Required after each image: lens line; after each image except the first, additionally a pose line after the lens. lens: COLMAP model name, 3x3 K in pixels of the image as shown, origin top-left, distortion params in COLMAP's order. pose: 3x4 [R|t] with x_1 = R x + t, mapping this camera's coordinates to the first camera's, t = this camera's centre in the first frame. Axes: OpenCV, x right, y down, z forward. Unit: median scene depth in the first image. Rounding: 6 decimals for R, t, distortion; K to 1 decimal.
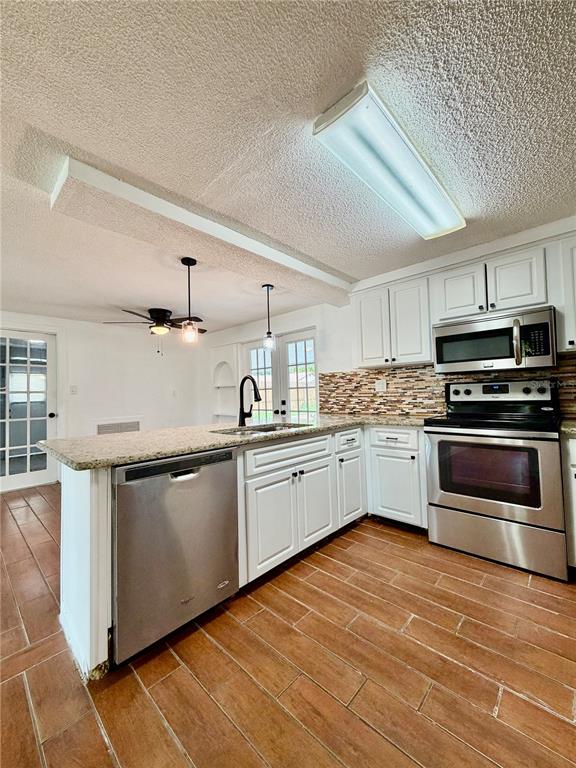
lens RADIAL K [[309.1, 0, 288.0], [0, 309.1, 384.0], [0, 0, 1]] dist [-0.000286, -0.000110]
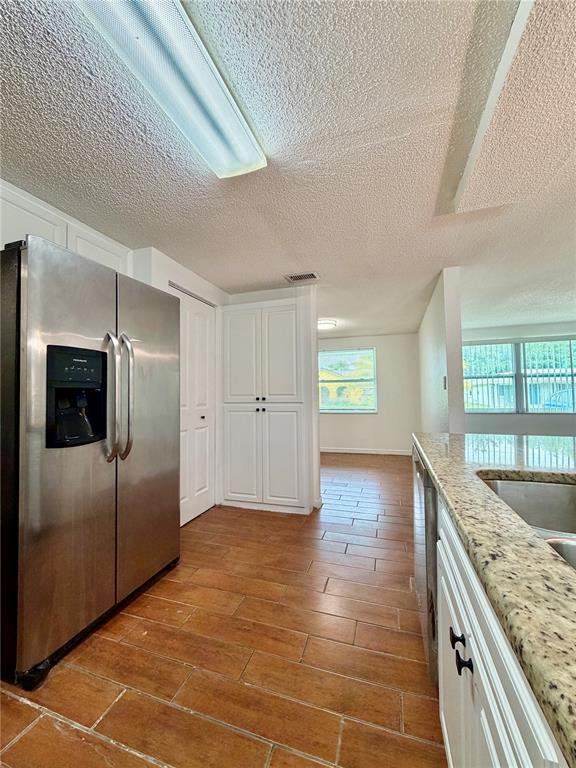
lens RADIAL K [[309.1, 0, 288.0], [0, 309.1, 384.0], [0, 0, 1]] dist [-0.000286, -0.000110]
pose [[-0.904445, 0.025938, -0.425801, 0.203055], [0.054717, 0.996959, -0.055494, 0.023285], [0.423066, -0.073490, -0.903114, 0.805846]]
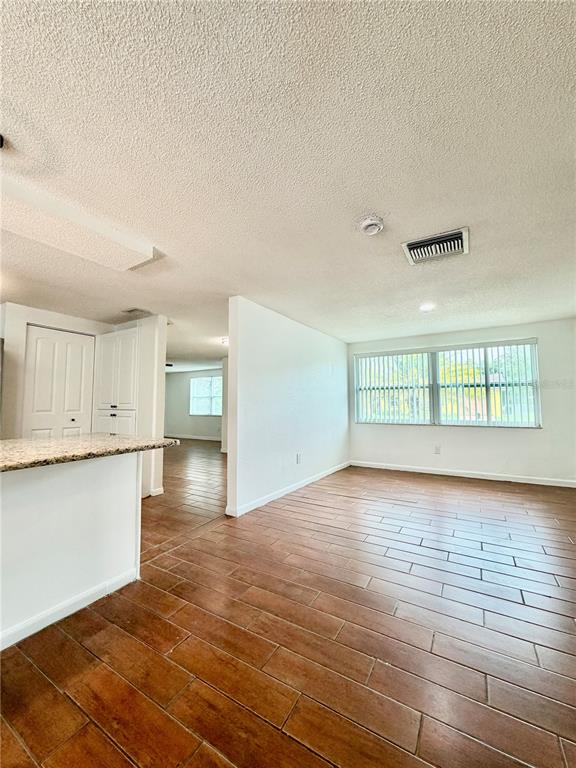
lens RADIAL K [[309.1, 0, 288.0], [0, 309.1, 384.0], [0, 0, 1]] dist [-0.000286, -0.000110]
pose [[-0.979323, 0.019566, -0.201353, -0.562898], [0.039641, 0.994576, -0.096160, 0.068228], [0.198379, -0.102153, -0.974787, 1.246974]]
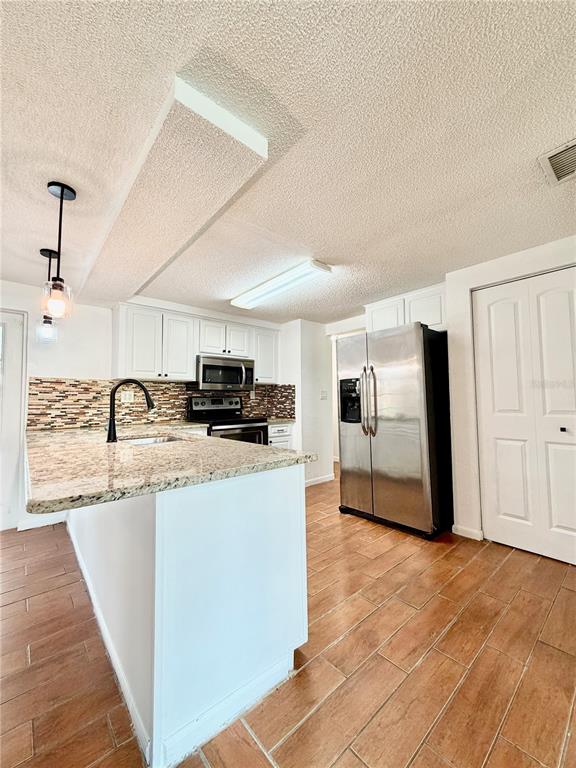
lens RADIAL K [[309.1, 0, 288.0], [0, 309.1, 384.0], [0, 0, 1]] dist [-0.000286, -0.000110]
pose [[0.099000, 0.072968, 0.992409, -0.703456], [-0.027032, 0.997137, -0.070619, 0.022117], [-0.994720, -0.019836, 0.100689, 0.377179]]
